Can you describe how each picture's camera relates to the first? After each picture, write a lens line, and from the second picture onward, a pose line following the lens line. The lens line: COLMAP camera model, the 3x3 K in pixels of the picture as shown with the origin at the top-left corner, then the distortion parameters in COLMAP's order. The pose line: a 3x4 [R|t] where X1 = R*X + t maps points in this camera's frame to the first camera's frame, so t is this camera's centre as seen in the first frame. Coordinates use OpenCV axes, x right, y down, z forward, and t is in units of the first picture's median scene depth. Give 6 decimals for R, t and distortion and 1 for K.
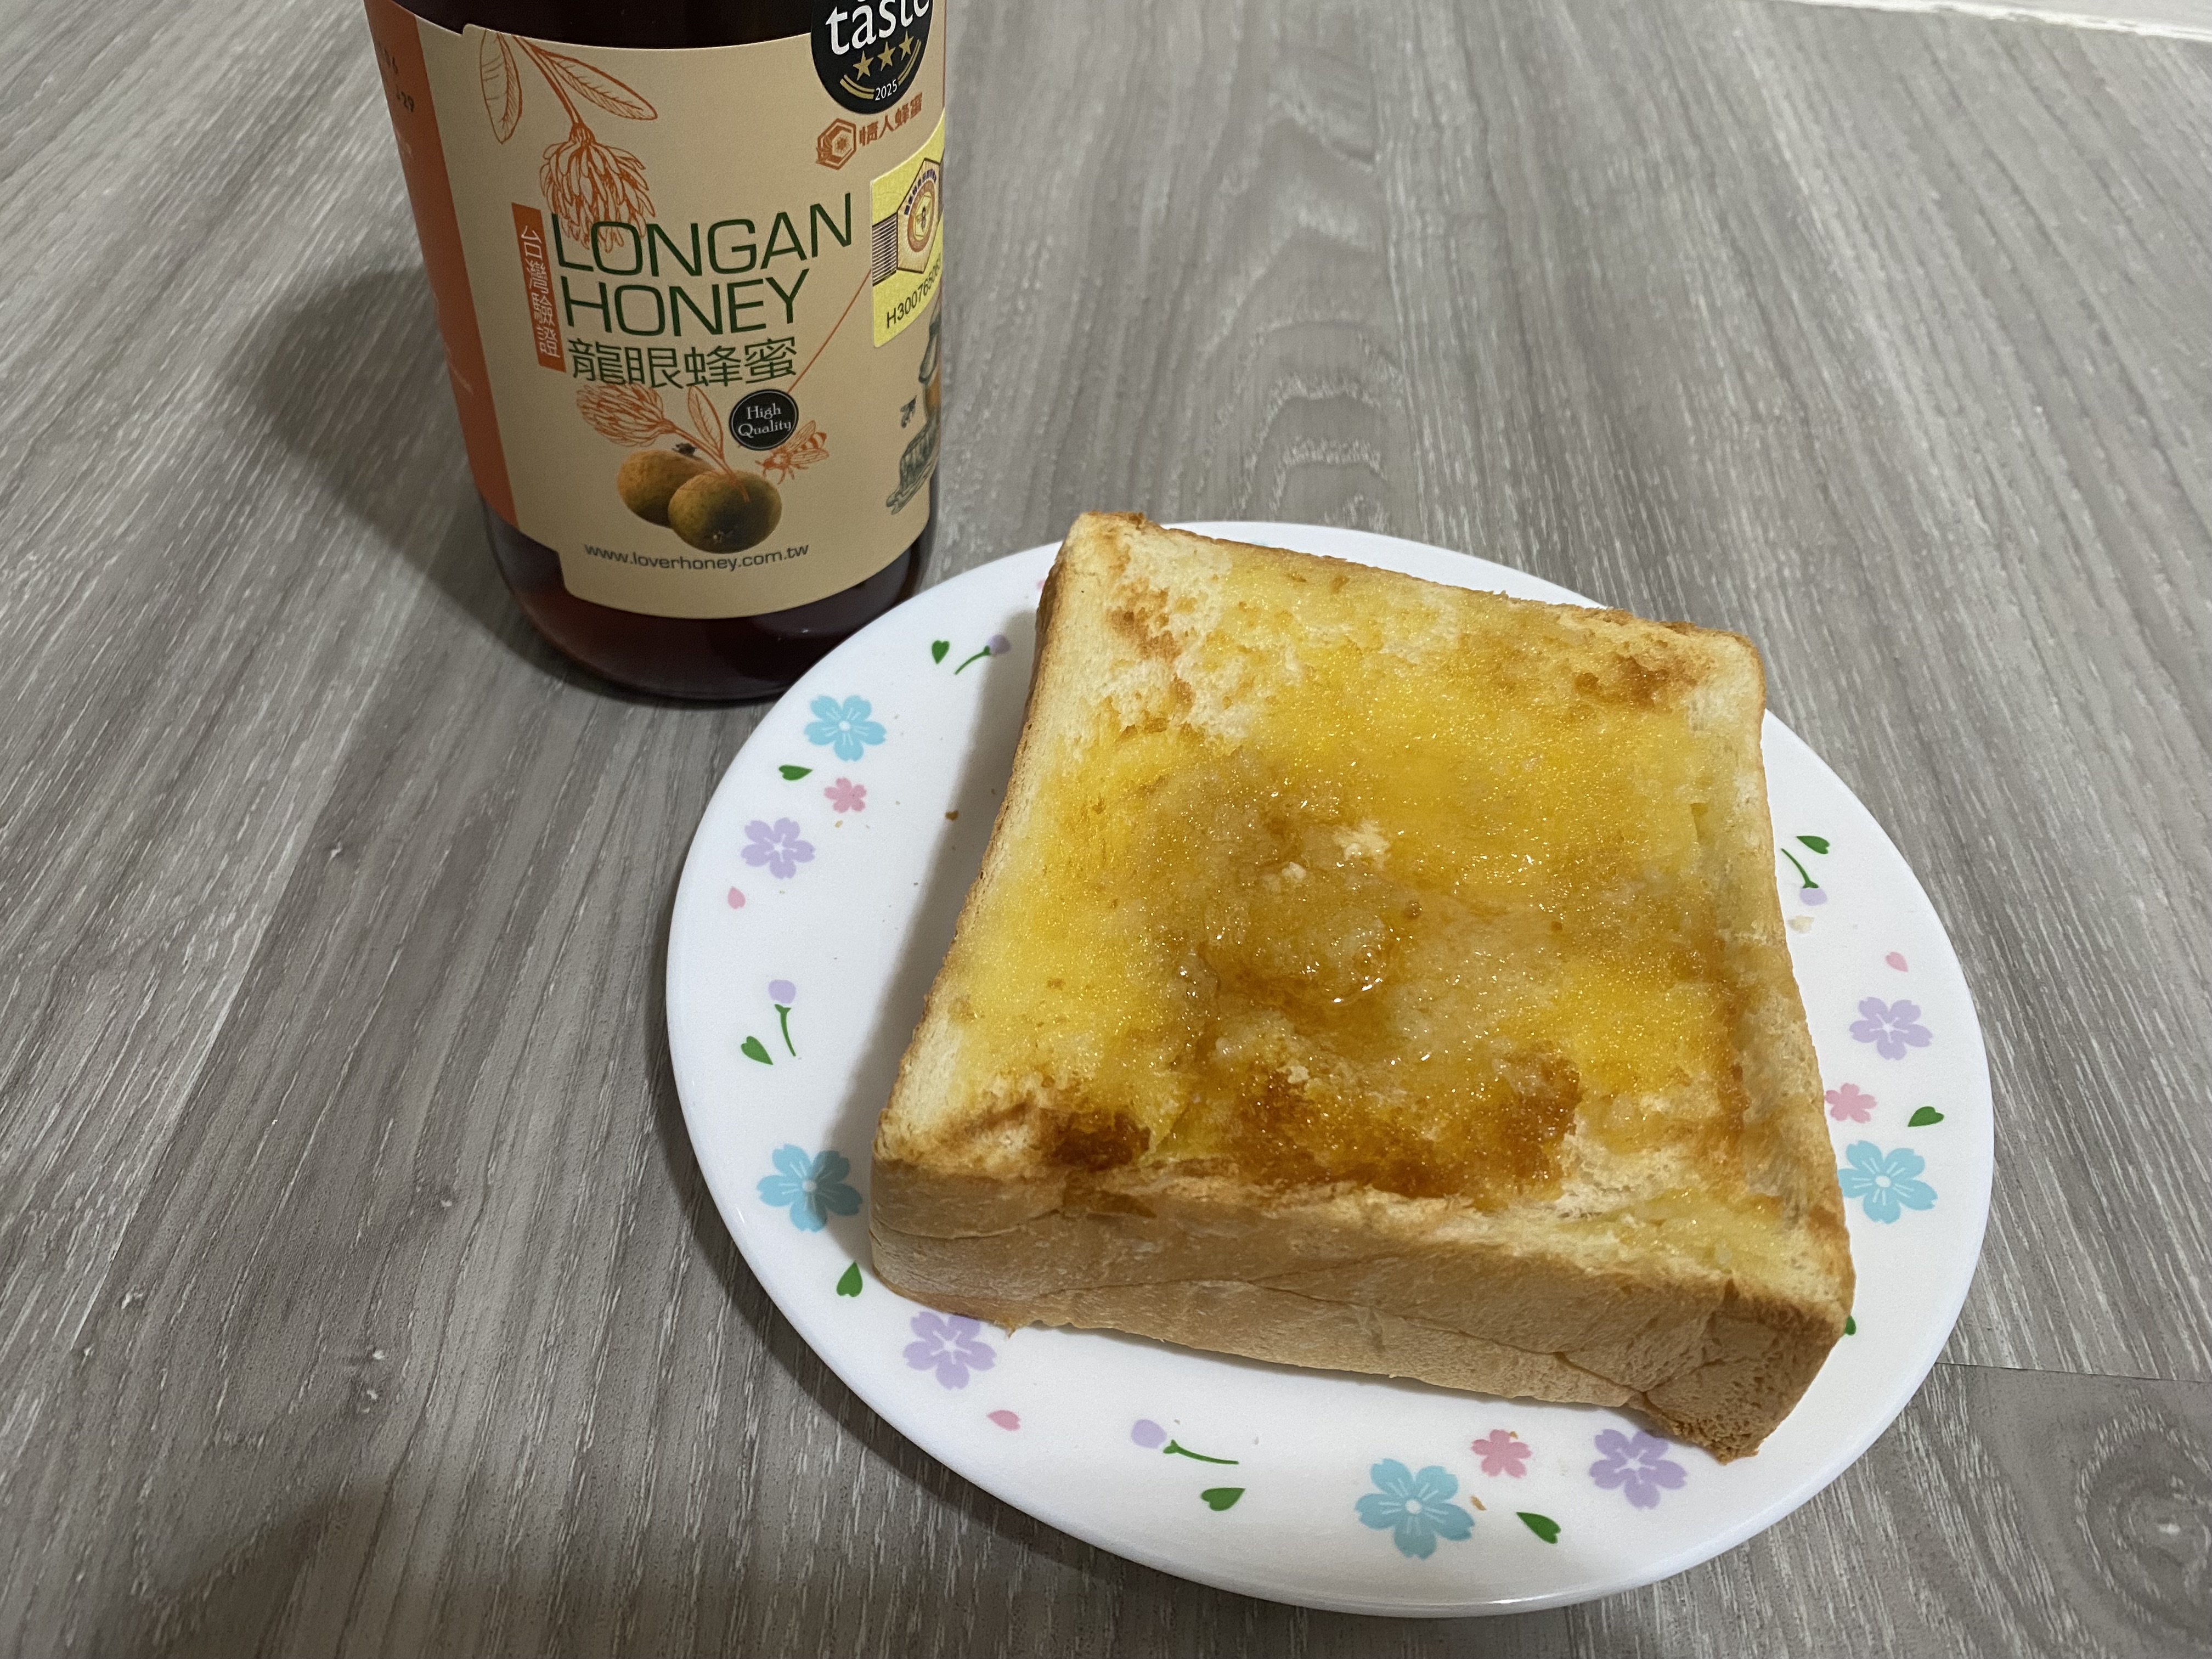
lens RADIAL K [[1649.6, 0, 1072.7], [0, 1649.6, 807.1], [0, 0, 1]] dist [0.004880, -0.061521]
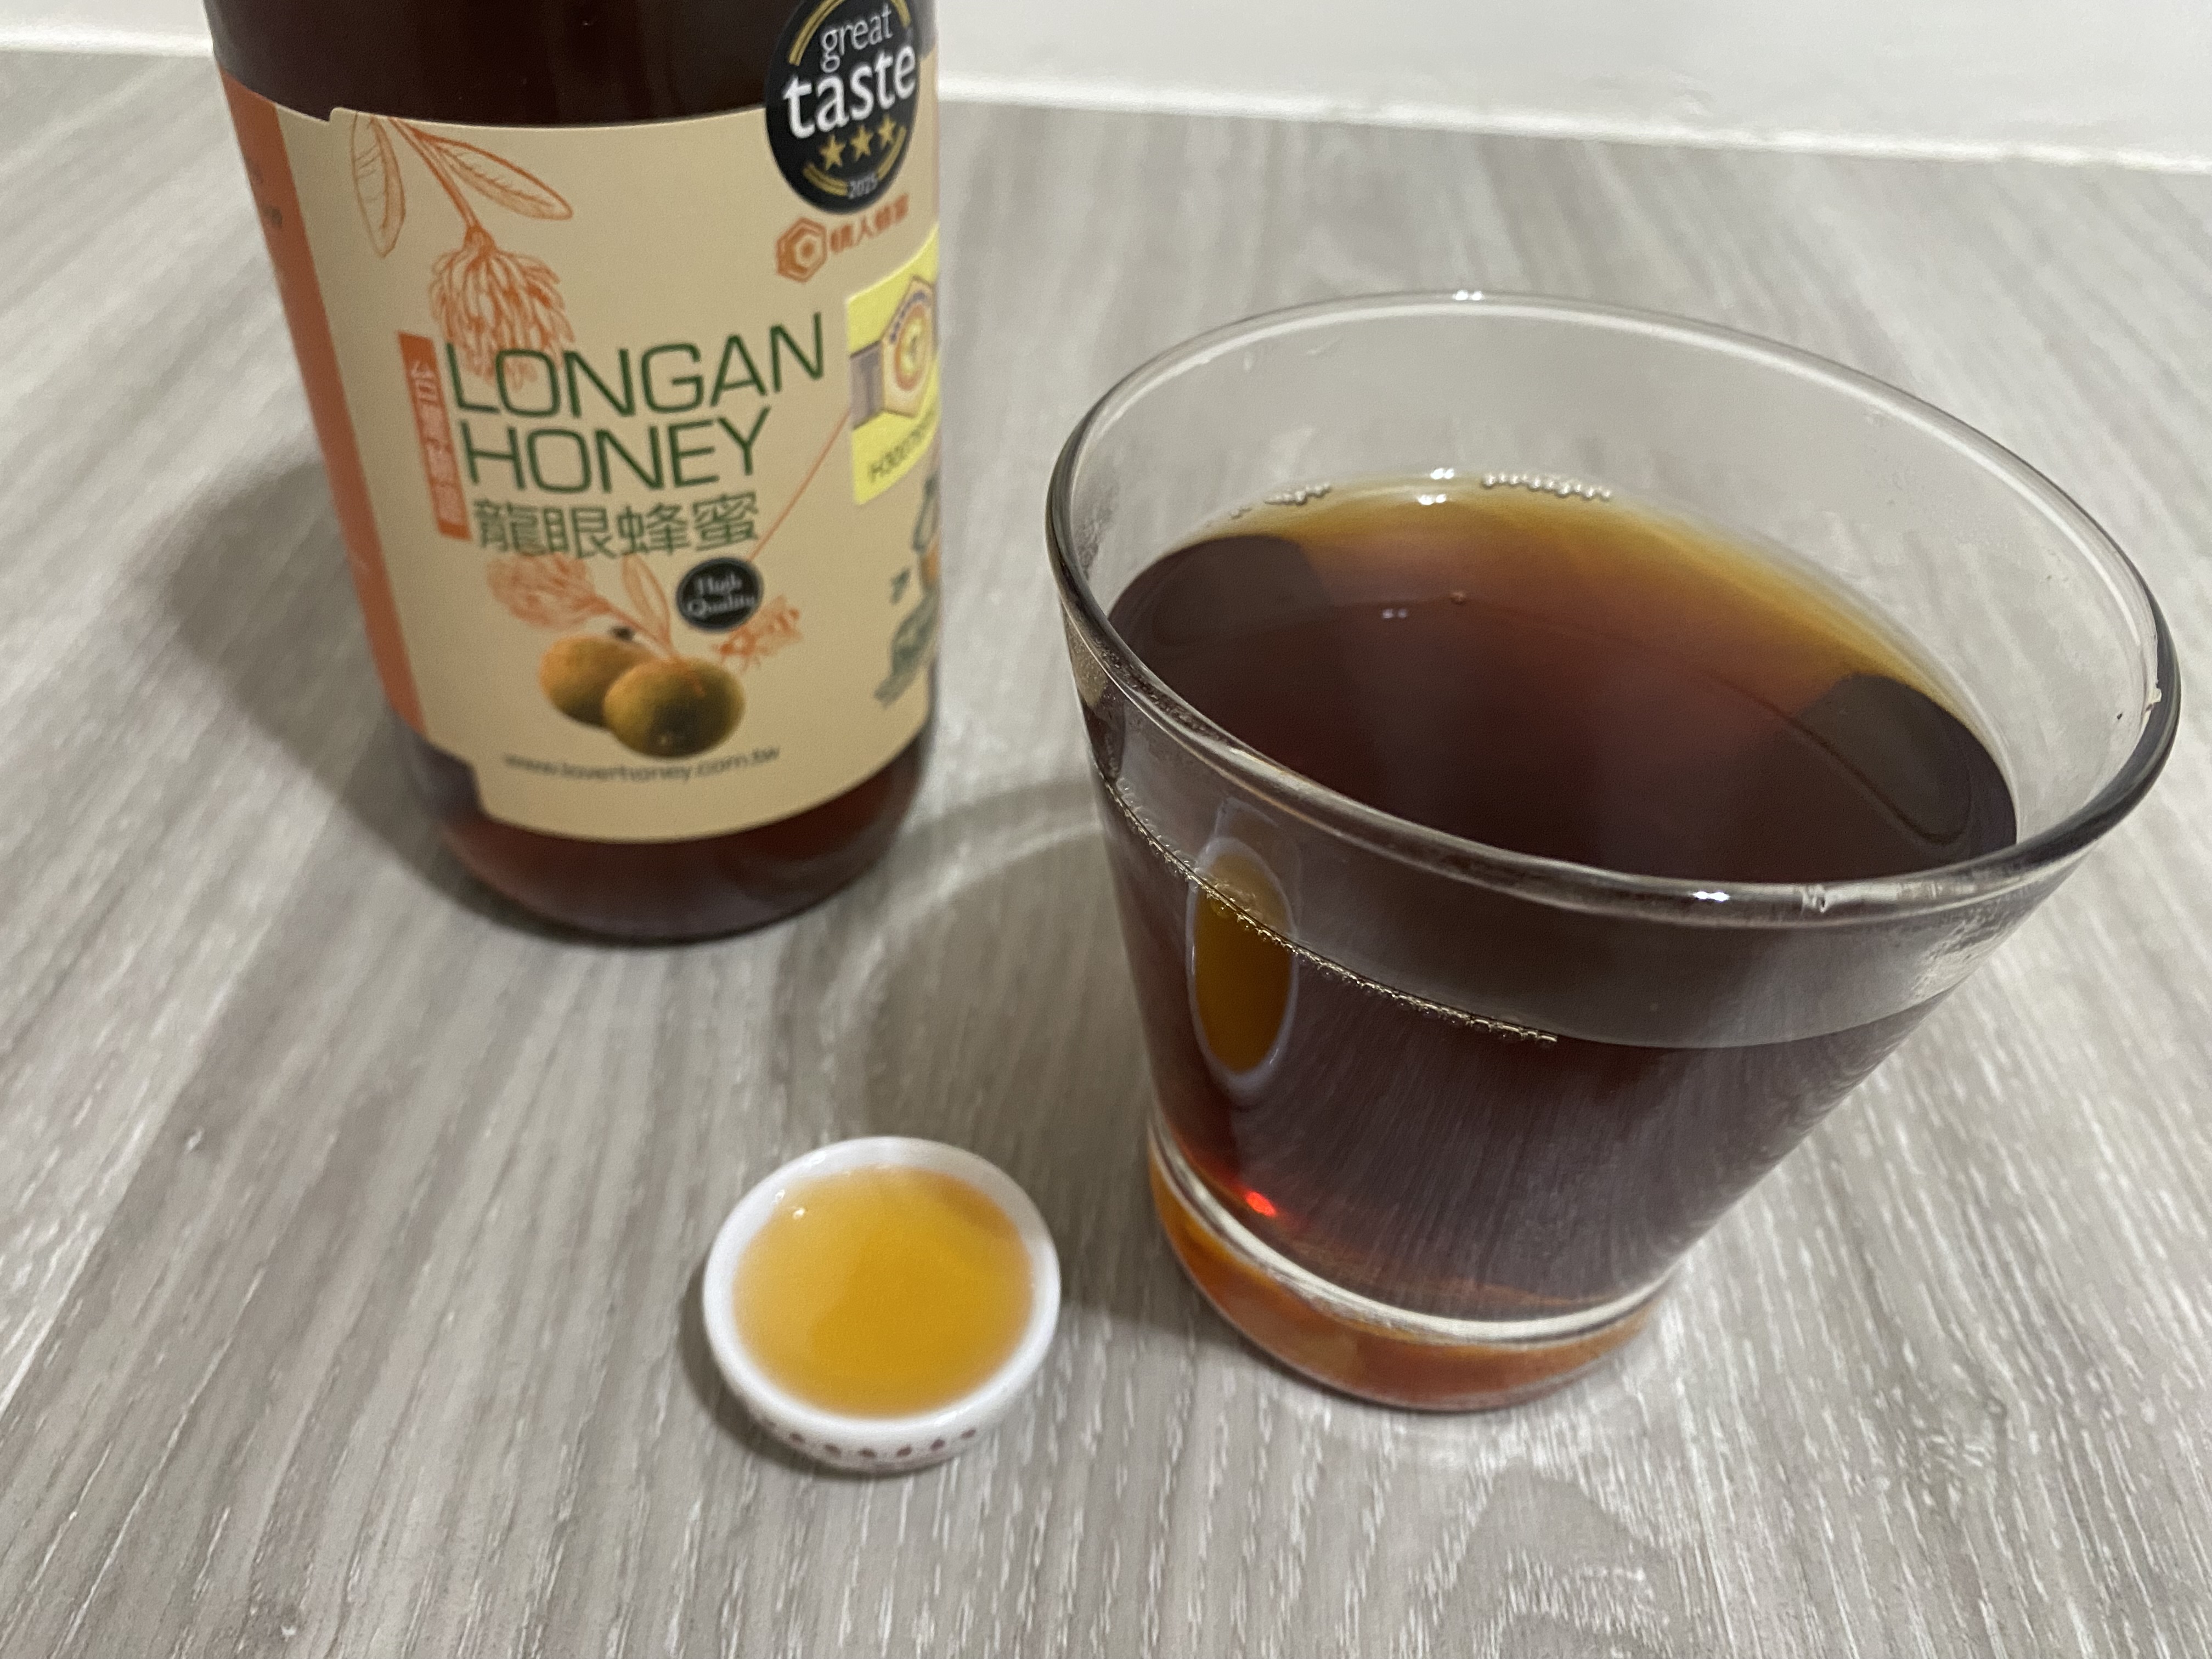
lens RADIAL K [[1621.3, 0, 1059.2], [0, 1621.3, 853.1], [0, 0, 1]] dist [-0.027443, -0.017570]
pose [[0.999569, -0.023396, -0.017759, -0.010014], [0.021578, 0.995100, -0.096486, -0.029946], [0.019929, 0.096061, 0.995176, 0.234617]]
